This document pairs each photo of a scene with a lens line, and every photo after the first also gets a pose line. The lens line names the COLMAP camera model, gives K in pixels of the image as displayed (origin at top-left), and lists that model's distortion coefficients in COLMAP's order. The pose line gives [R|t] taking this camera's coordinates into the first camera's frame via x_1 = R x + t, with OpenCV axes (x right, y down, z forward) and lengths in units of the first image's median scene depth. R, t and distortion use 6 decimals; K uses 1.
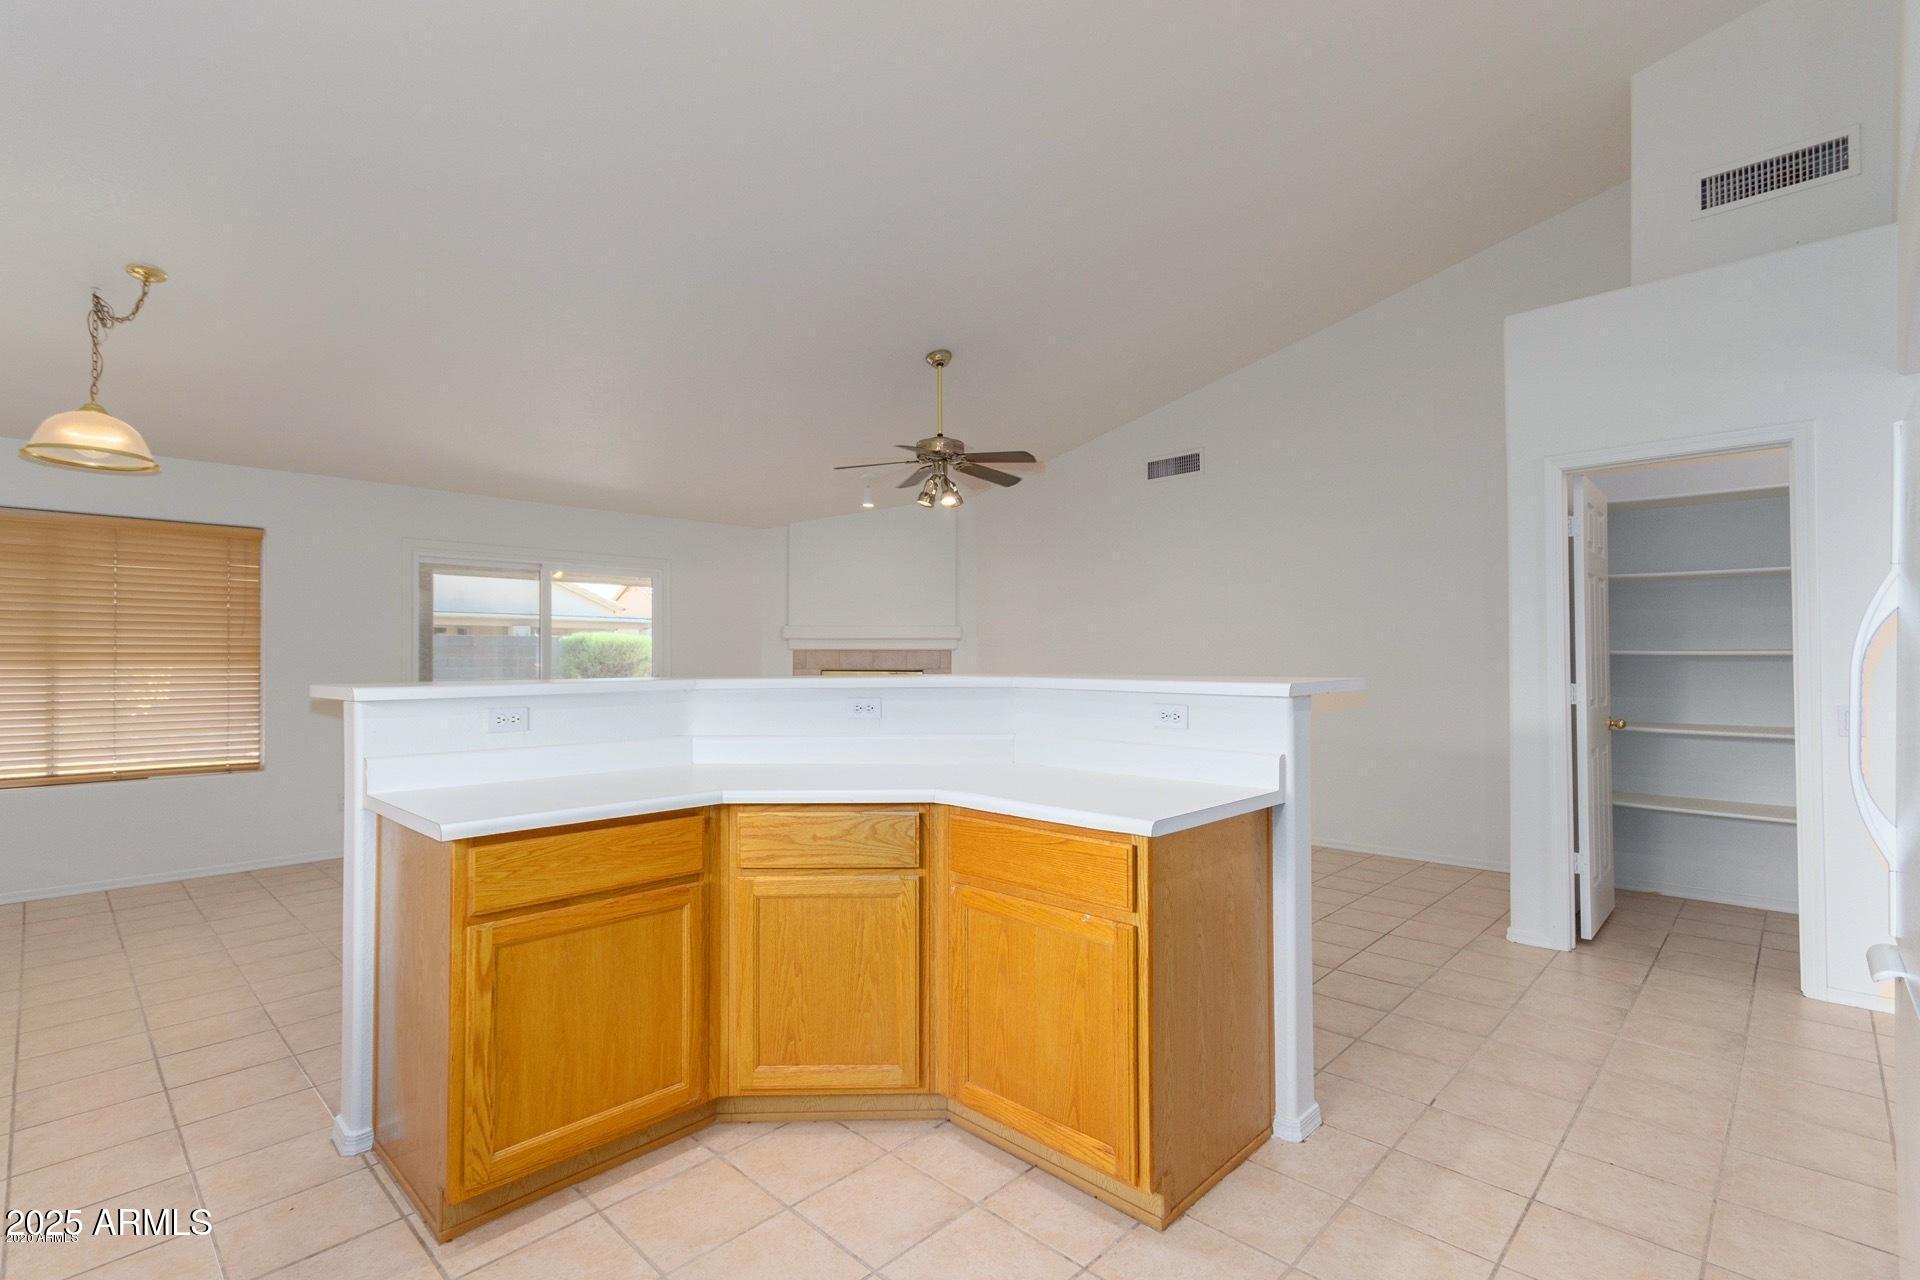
lens RADIAL K [[887.9, 0, 958.1], [0, 887.9, 651.7], [0, 0, 1]] dist [0.003683, 0.000317]
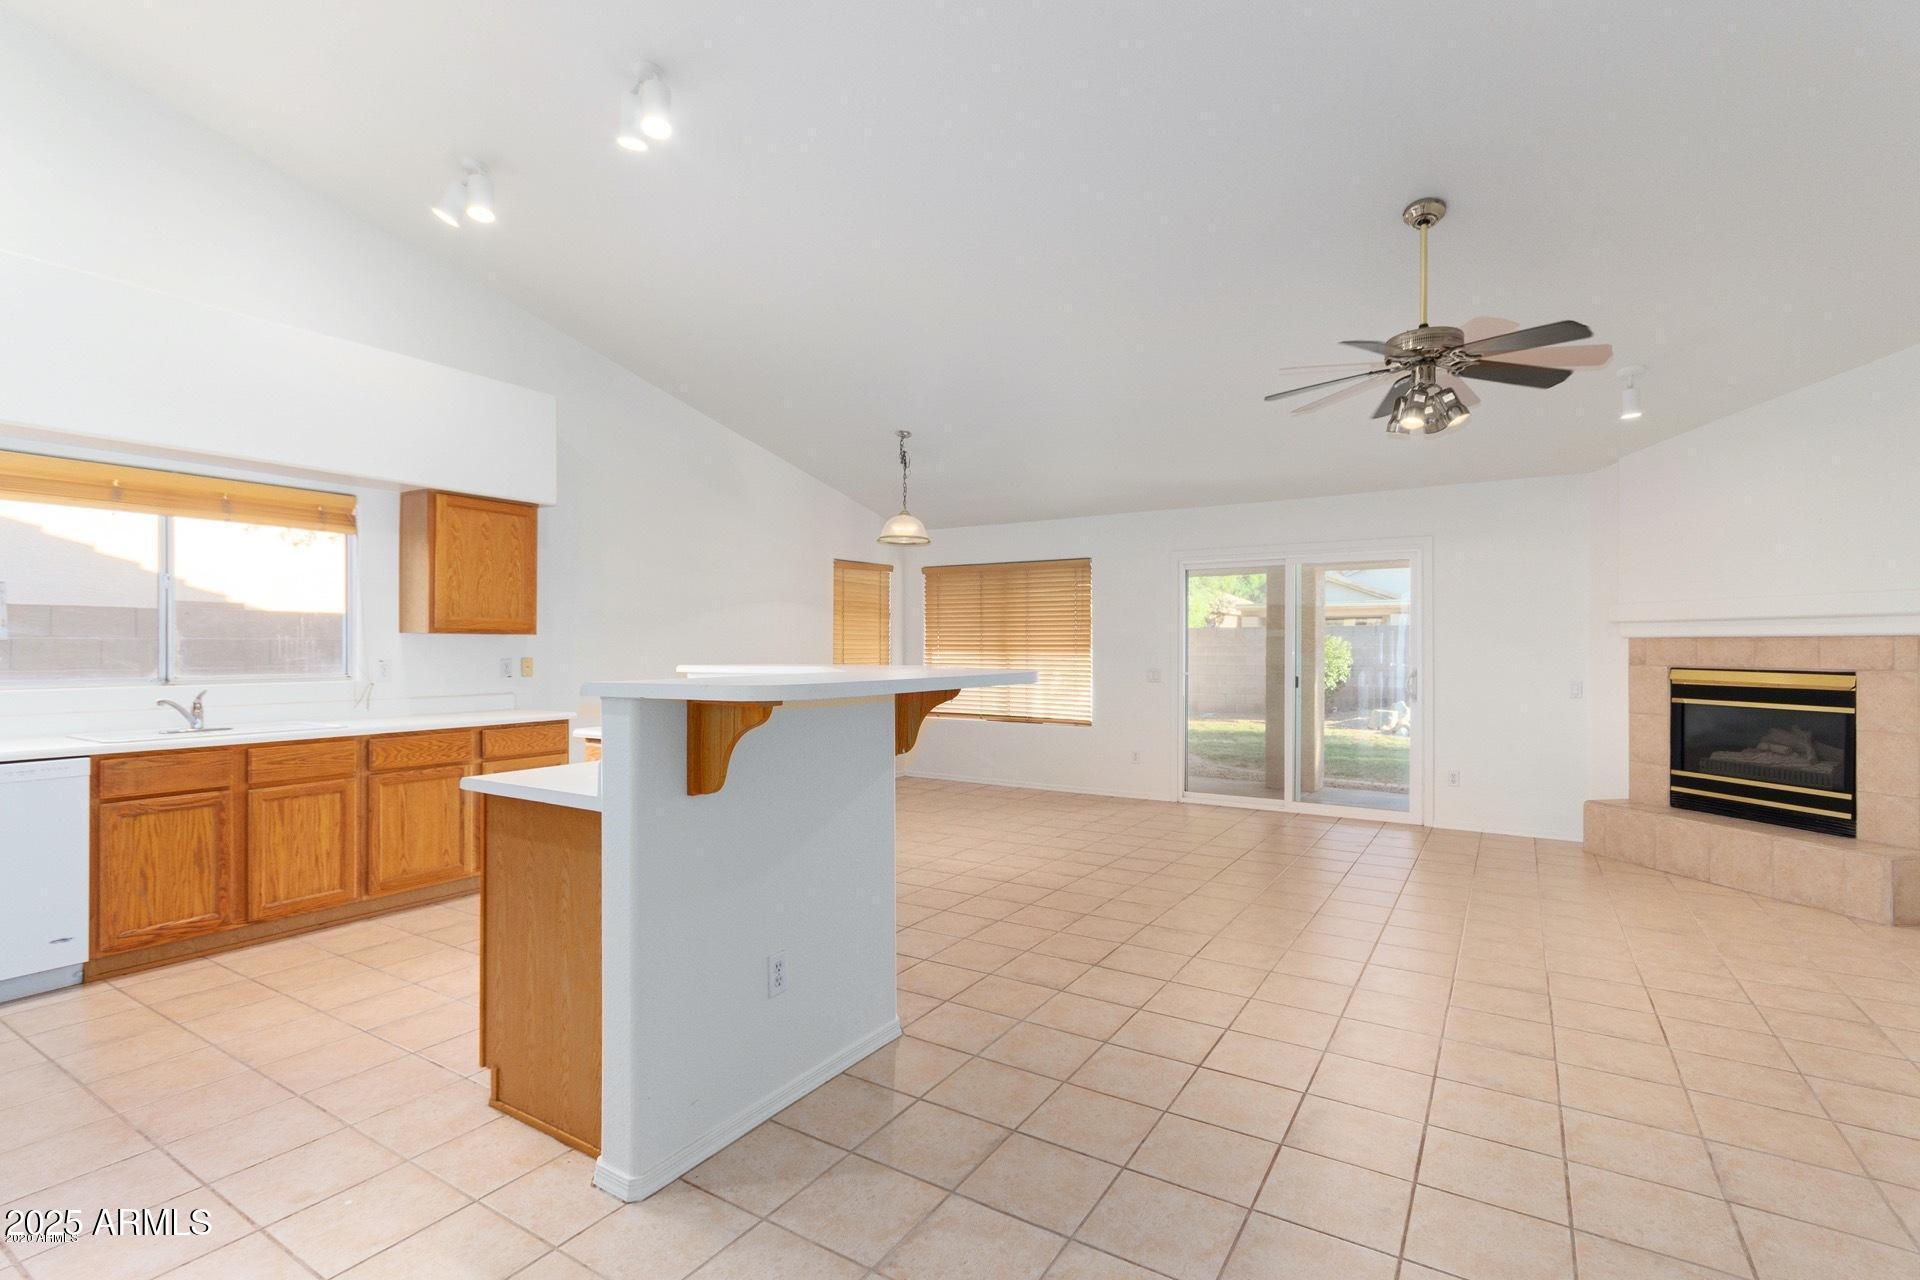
lens RADIAL K [[887.9, 0, 958.9], [0, 887.9, 637.8], [0, 0, 1]] dist [0.003683, 0.000317]
pose [[0.204638, -0.007431, -0.978810, 0.578683], [0.006950, 0.999957, -0.006138, -0.002108], [0.978813, -0.005546, 0.204680, 0.501409]]
